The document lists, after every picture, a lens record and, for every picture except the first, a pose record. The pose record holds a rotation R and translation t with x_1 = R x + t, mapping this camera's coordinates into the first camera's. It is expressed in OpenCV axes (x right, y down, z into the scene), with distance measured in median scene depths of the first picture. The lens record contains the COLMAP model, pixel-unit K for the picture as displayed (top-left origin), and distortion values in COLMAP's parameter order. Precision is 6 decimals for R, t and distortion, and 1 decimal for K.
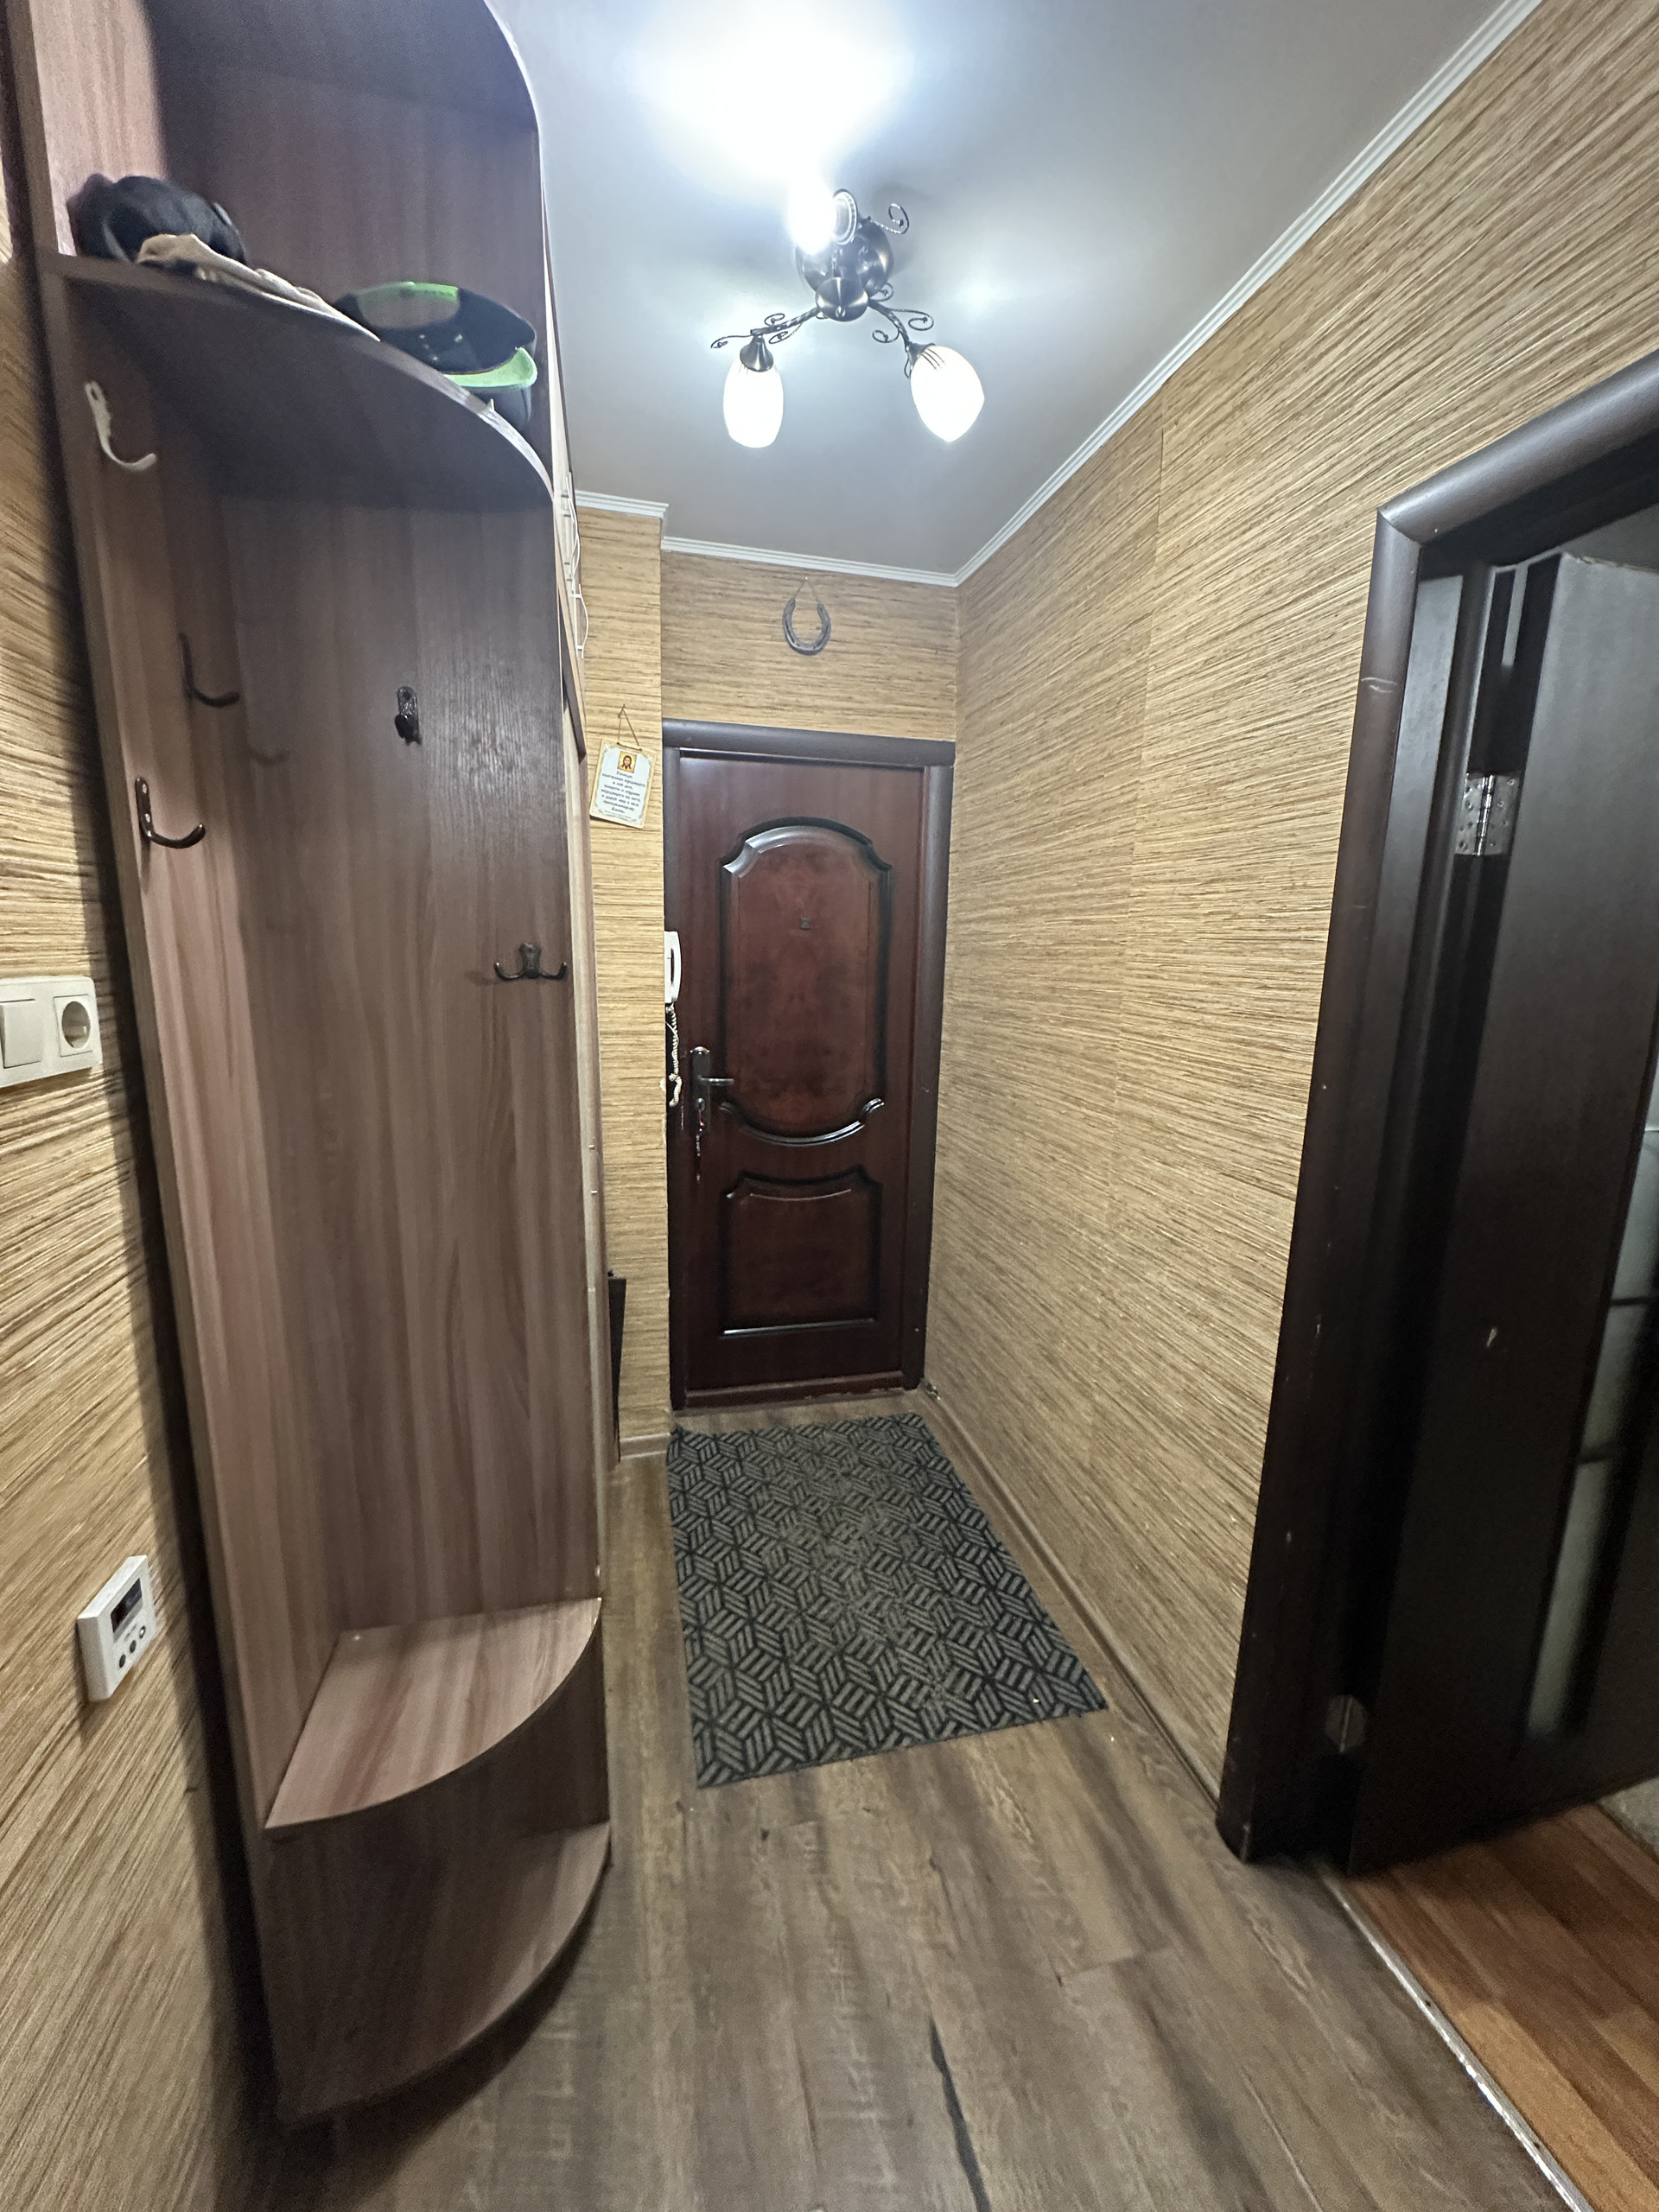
lens RADIAL K [[881.5, 0, 833.7], [0, 881.5, 1112.3], [0, 0, 1]] dist [-0.000881, 0.000142]
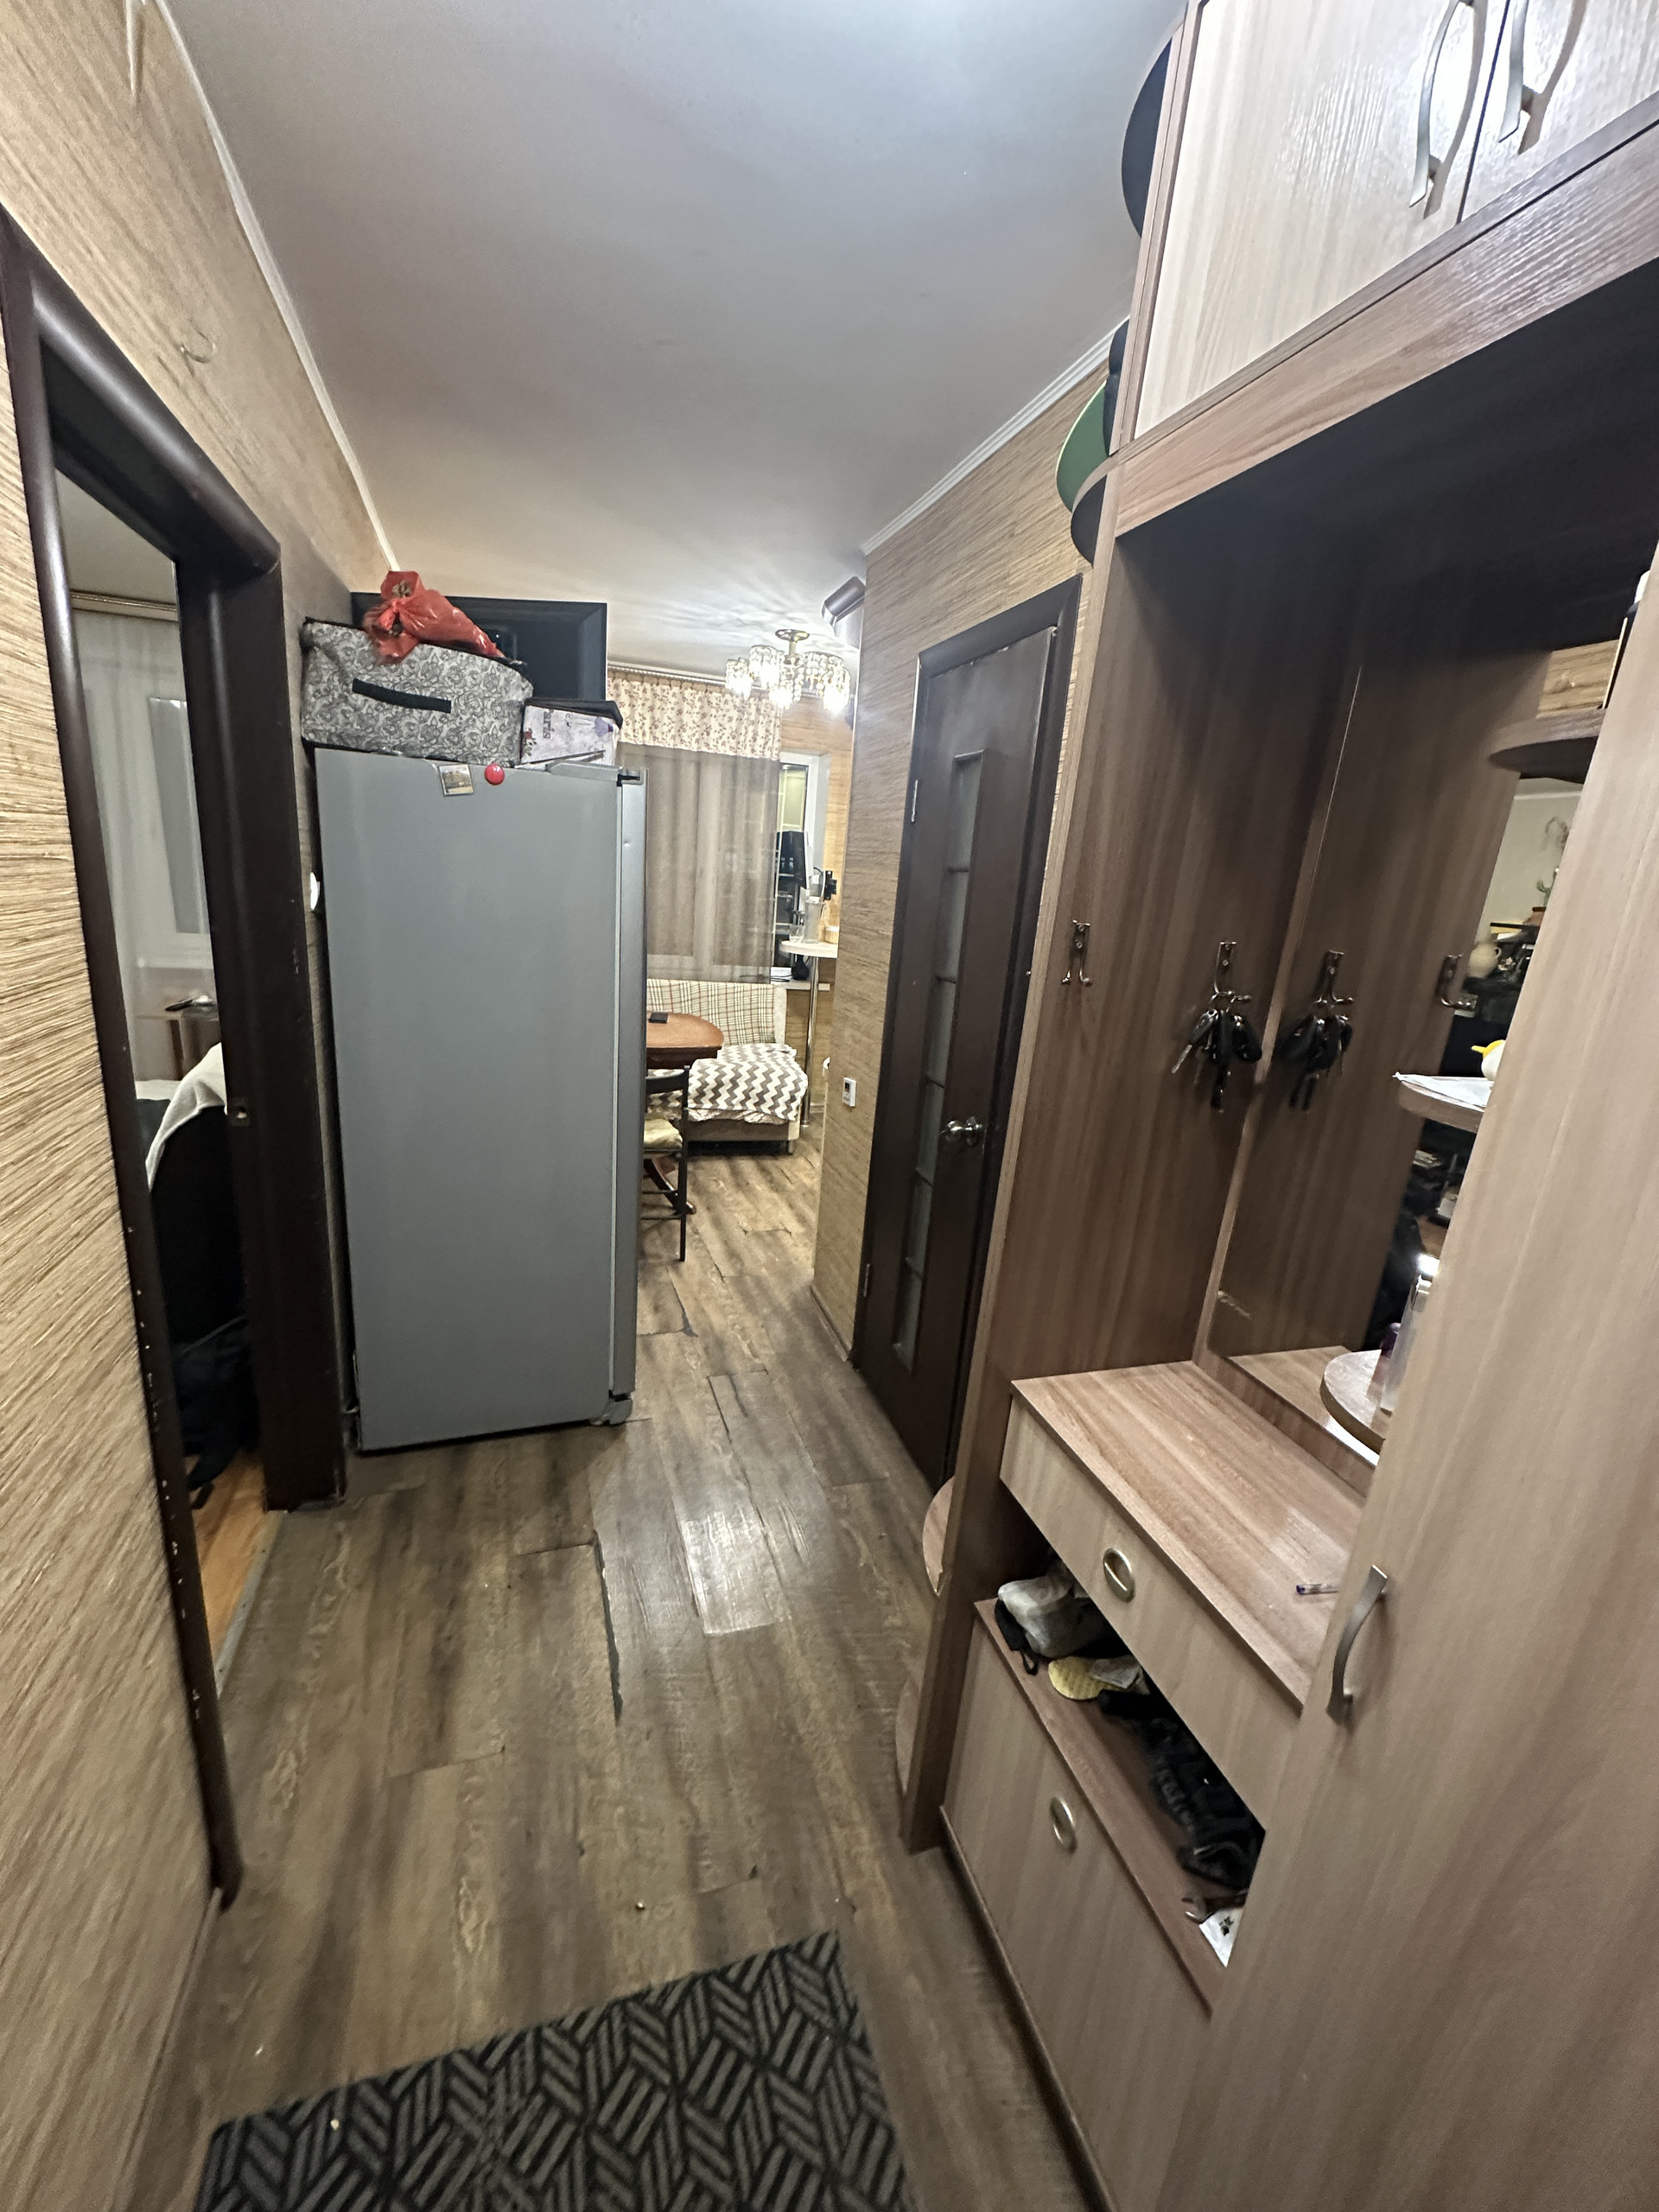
lens RADIAL K [[881.5, 0, 824.8], [0, 881.5, 1110.7], [0, 0, 1]] dist [-0.000881, 0.000142]
pose [[-0.991578, -0.079830, -0.101982, 0.007649], [-0.116608, 0.892944, 0.434803, -0.305021], [0.056354, 0.443033, -0.894732, 1.365776]]
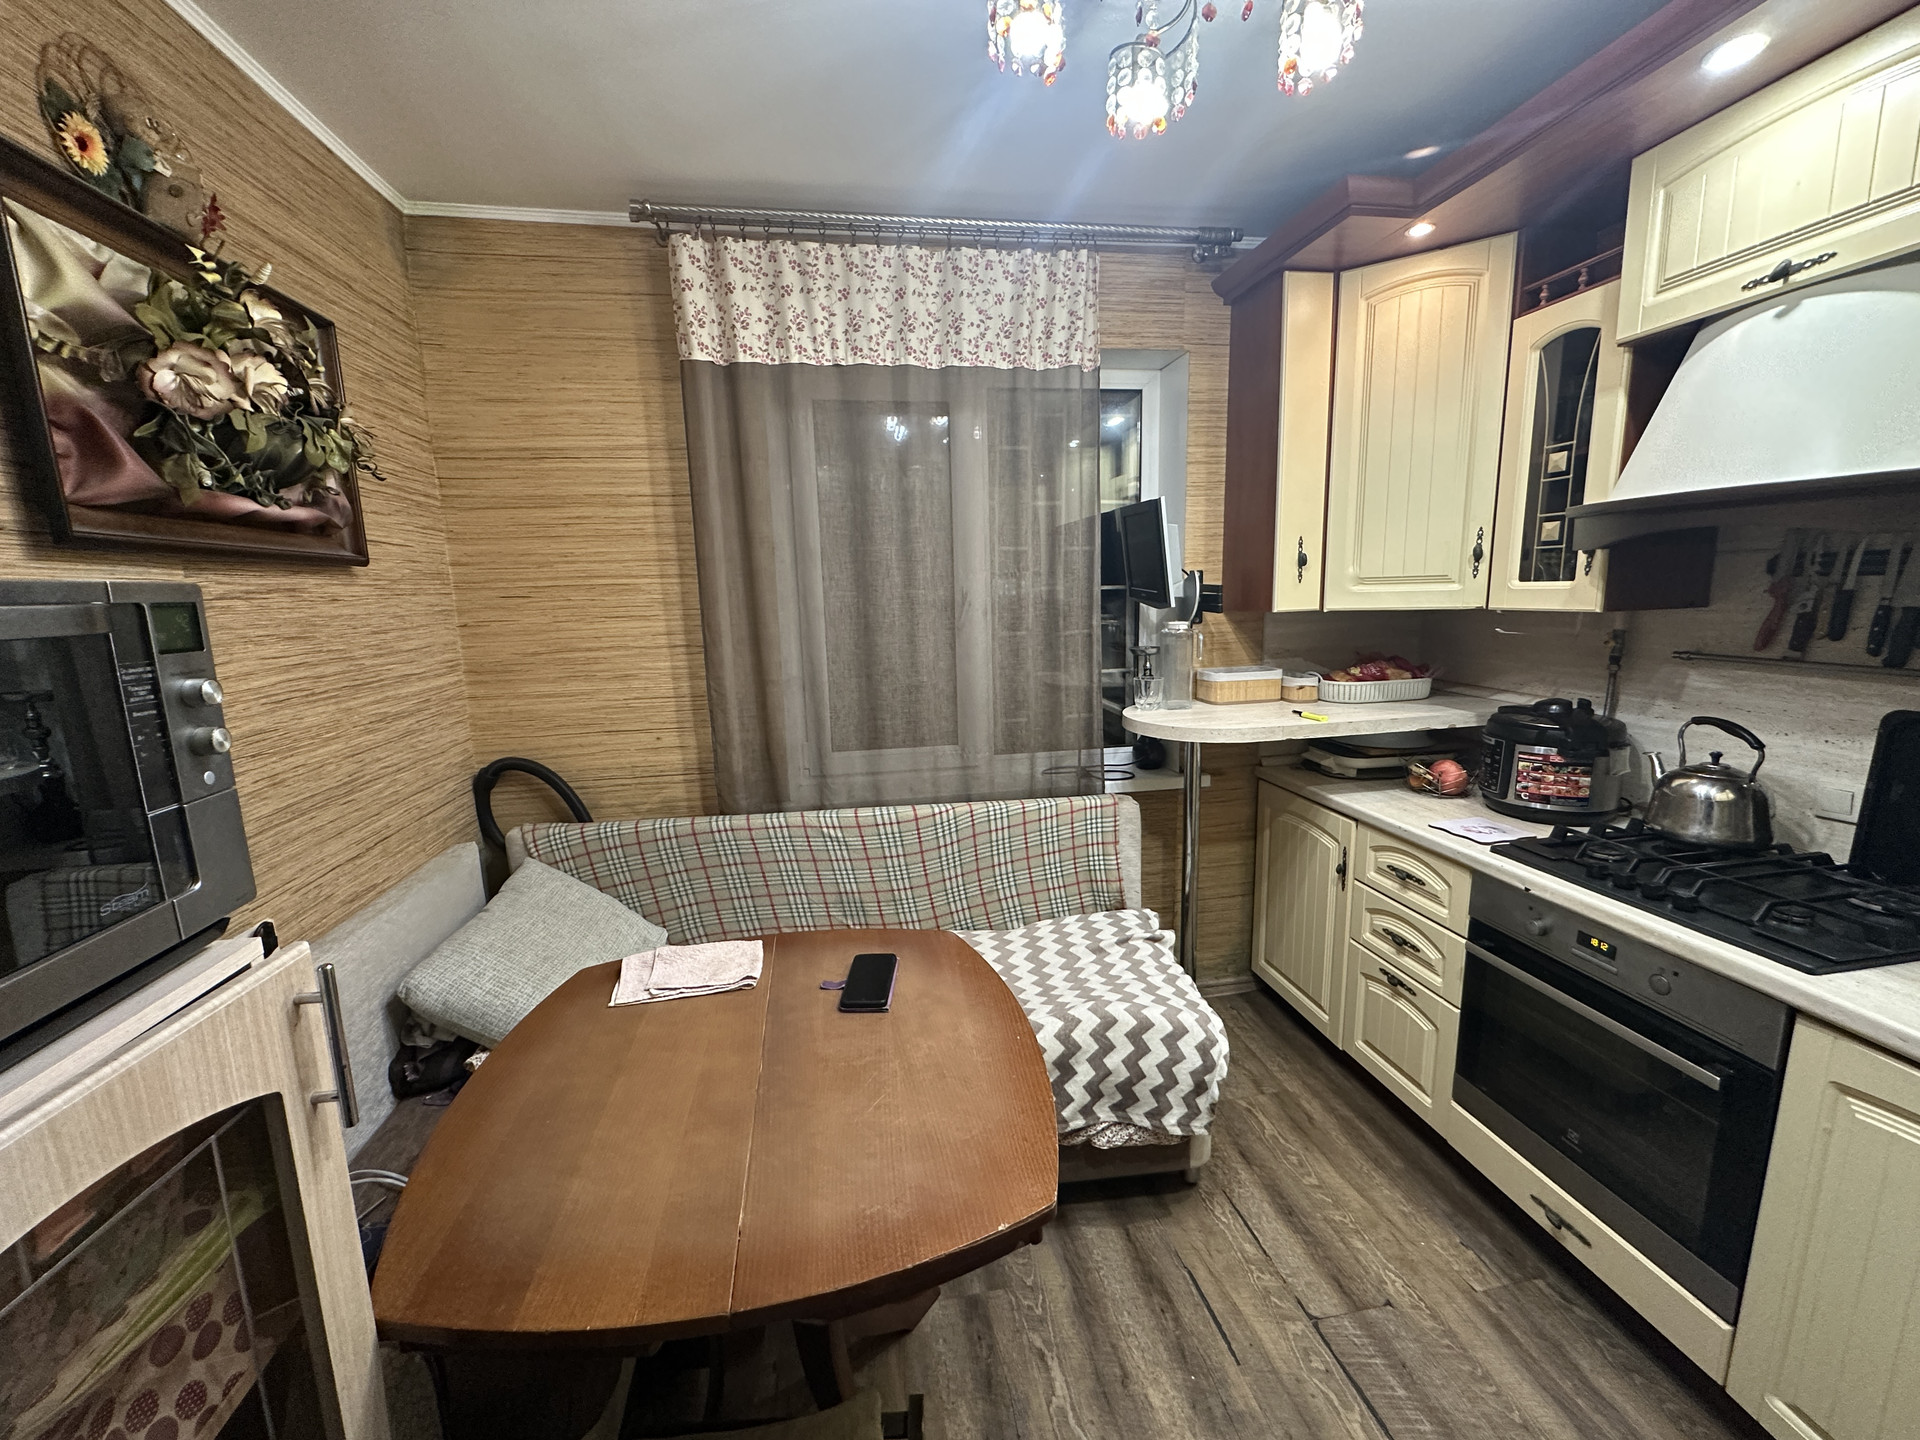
lens RADIAL K [[765.2, 0, 957.8], [0, 765.2, 721.9], [0, 0, 1]] dist [-0.000881, 0.000142]
pose [[-0.996945, -0.012842, 0.077045, 0.023172], [0.015728, 0.933181, 0.359062, -0.235174], [-0.076508, 0.359177, -0.930128, 1.018409]]
